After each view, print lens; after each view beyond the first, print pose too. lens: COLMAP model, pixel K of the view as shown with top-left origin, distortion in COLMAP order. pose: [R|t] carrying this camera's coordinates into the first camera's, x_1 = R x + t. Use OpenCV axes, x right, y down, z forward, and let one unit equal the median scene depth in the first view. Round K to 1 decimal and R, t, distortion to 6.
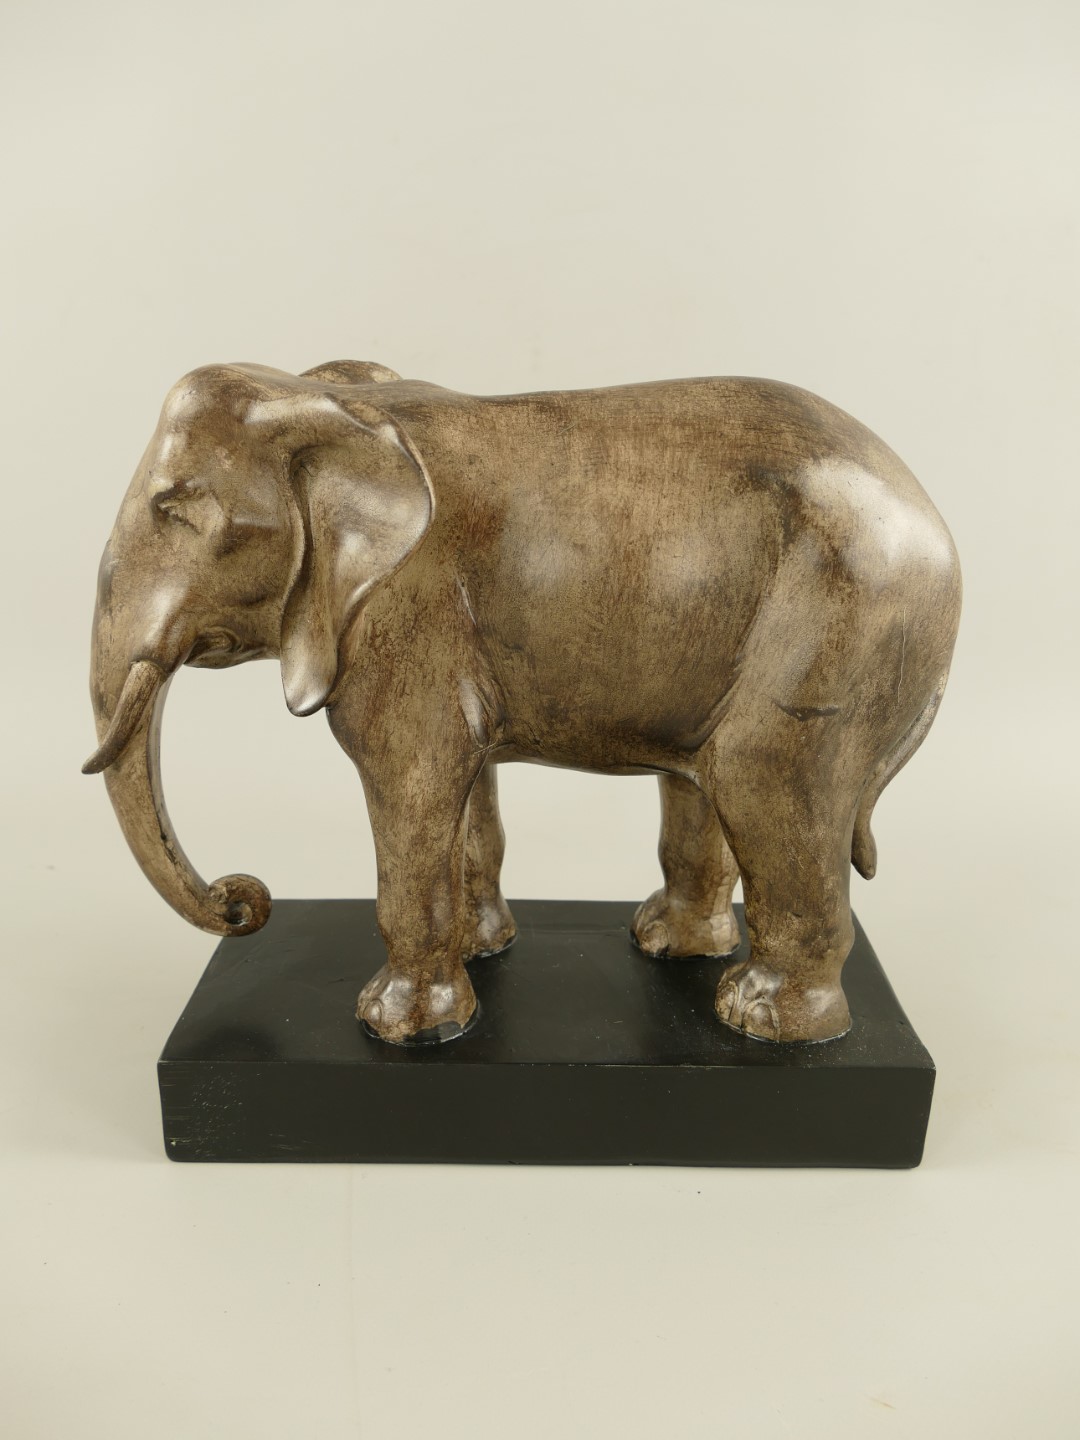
lens RADIAL K [[1148.4, 0, 540.0], [0, 1148.4, 720.0], [0, 0, 1]] dist [-0.032606, 0.001221]
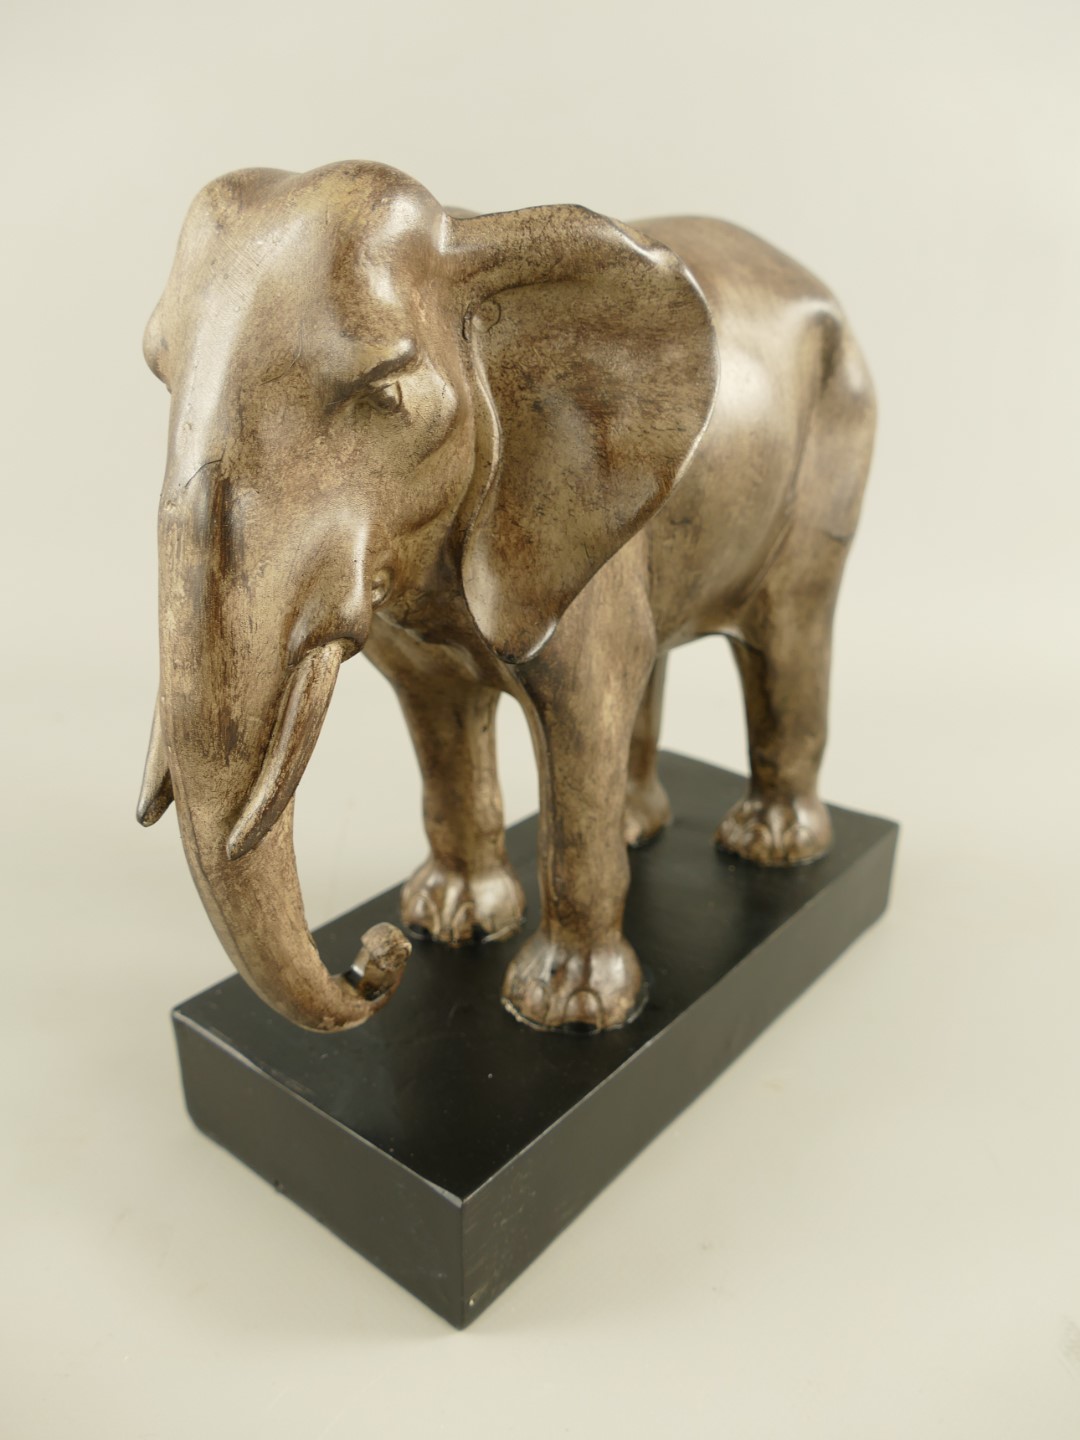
lens RADIAL K [[1148.4, 0, 540.0], [0, 1148.4, 720.0], [0, 0, 1]] dist [-0.032606, 0.001221]
pose [[0.635813, -0.285485, 0.717105, -0.740412], [0.237460, 0.956371, 0.170198, -0.091433], [-0.734408, 0.062070, 0.675864, 0.491807]]
